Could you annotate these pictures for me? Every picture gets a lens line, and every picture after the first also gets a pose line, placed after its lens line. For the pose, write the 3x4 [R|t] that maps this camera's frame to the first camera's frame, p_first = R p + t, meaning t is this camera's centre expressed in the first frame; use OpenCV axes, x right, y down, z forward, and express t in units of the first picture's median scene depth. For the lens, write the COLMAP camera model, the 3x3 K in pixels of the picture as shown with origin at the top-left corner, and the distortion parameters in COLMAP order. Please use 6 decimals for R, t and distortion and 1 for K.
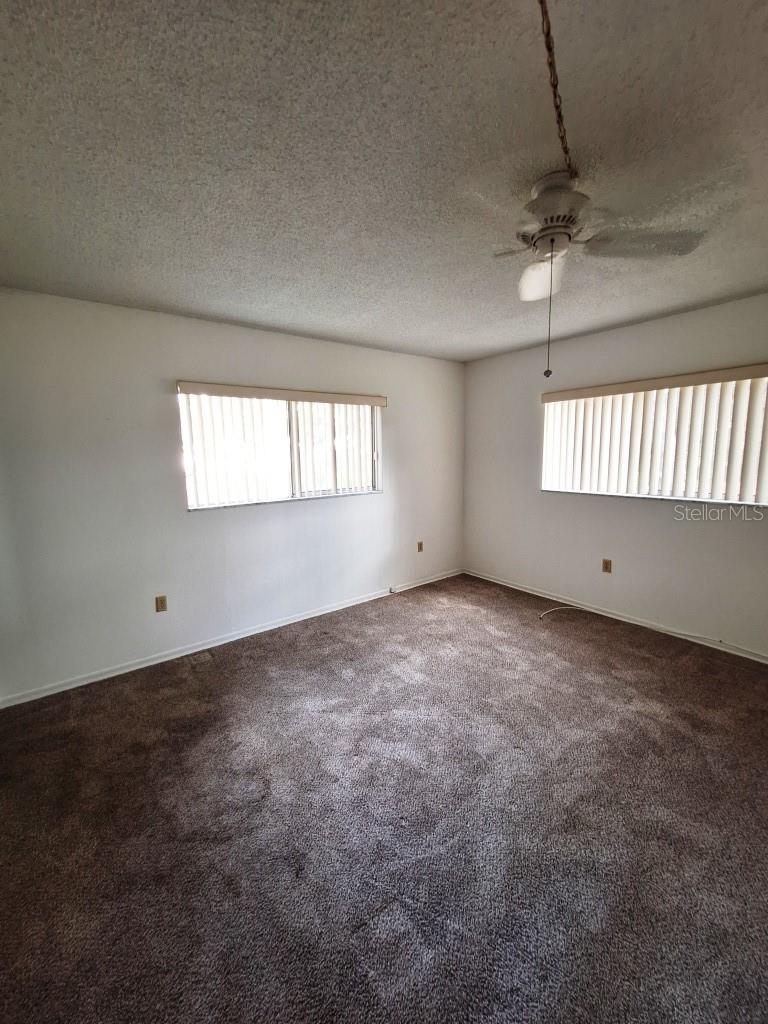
lens RADIAL K [[409.1, 0, 378.1], [0, 409.1, 510.0], [0, 0, 1]] dist [-0.021388, -0.000090]
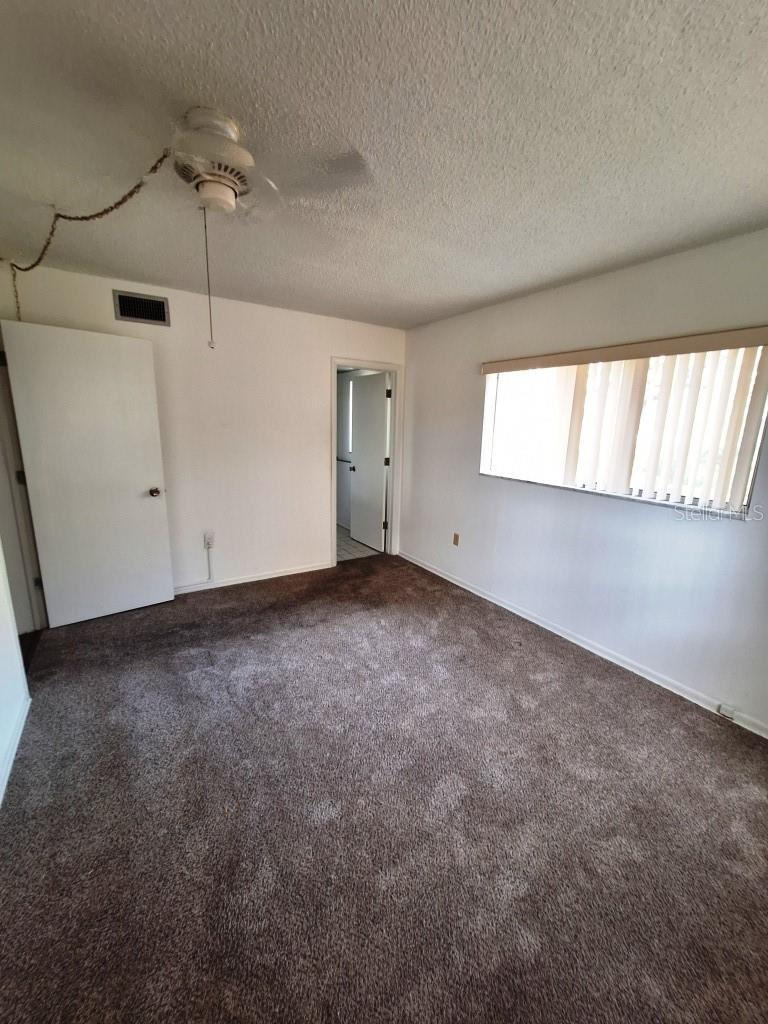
lens RADIAL K [[409.1, 0, 378.2], [0, 409.1, 511.8], [0, 0, 1]] dist [-0.021388, -0.000090]
pose [[-0.109858, 0.232382, -0.966400, 0.690365], [-0.167847, 0.953985, 0.248477, -0.129944], [0.979673, 0.189504, -0.065799, 0.746573]]
